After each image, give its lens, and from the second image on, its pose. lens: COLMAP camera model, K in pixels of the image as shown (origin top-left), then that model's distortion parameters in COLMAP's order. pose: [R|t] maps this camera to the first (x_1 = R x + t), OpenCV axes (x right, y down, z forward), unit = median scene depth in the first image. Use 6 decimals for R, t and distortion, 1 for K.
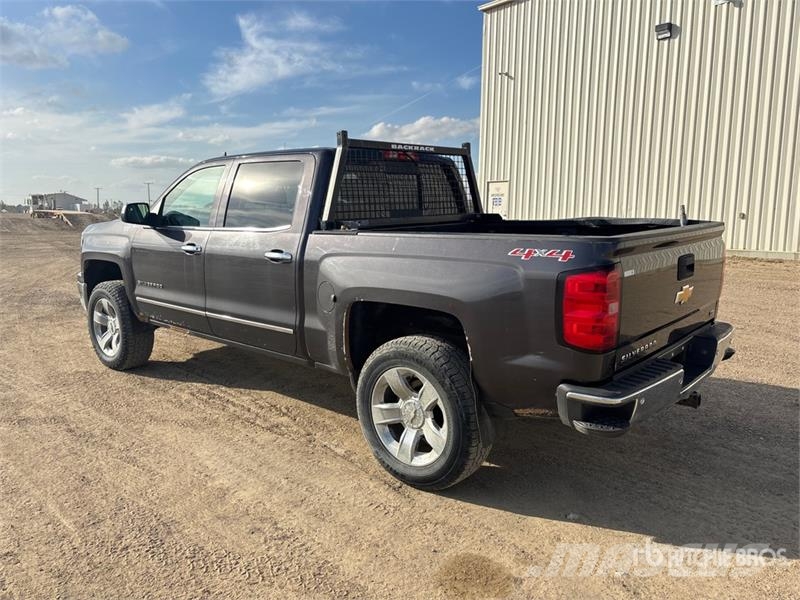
lens RADIAL K [[595.6, 0, 390.8], [0, 595.6, 302.6], [0, 0, 1]] dist [0.009414, -0.000847]
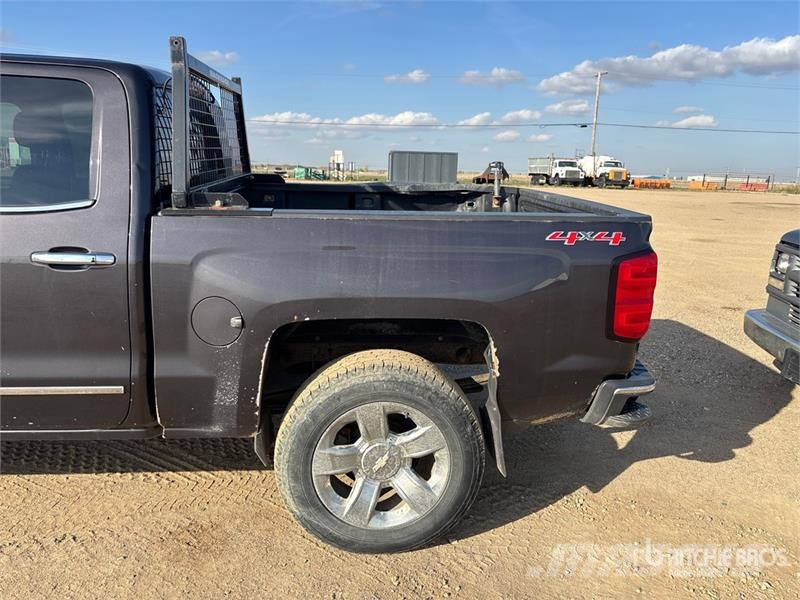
lens RADIAL K [[599.0, 0, 399.4], [0, 599.0, 298.5], [0, 0, 1]] dist [0.012987, -0.002279]
pose [[0.687772, -0.140294, 0.712241, -0.388058], [0.085646, 0.989977, 0.112298, -0.080743], [-0.720857, -0.016234, 0.692893, 0.425833]]
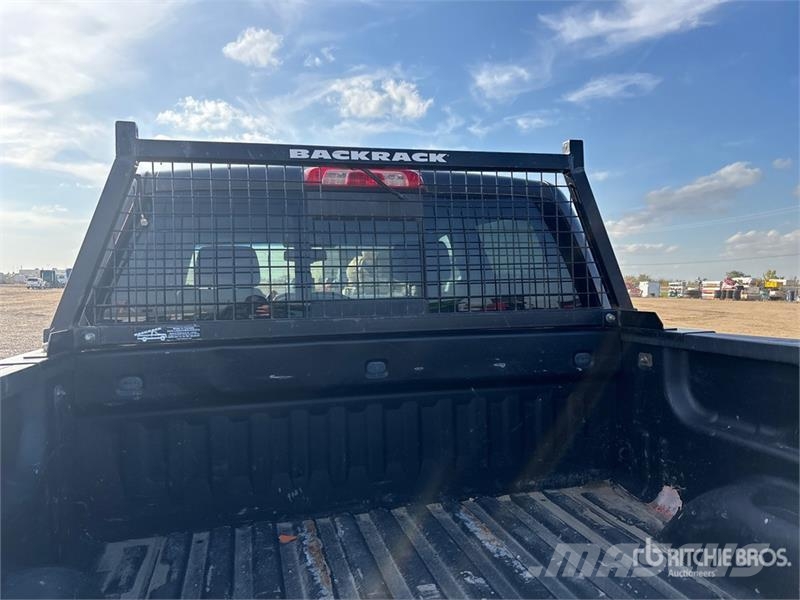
lens RADIAL K [[599.0, 0, 399.4], [0, 599.0, 298.5], [0, 0, 1]] dist [0.012987, -0.002279]
pose [[0.826851, 0.014579, -0.562233, 0.338368], [-0.088262, 0.990641, -0.104116, -0.134804], [0.555453, 0.135712, 0.820399, 0.779081]]
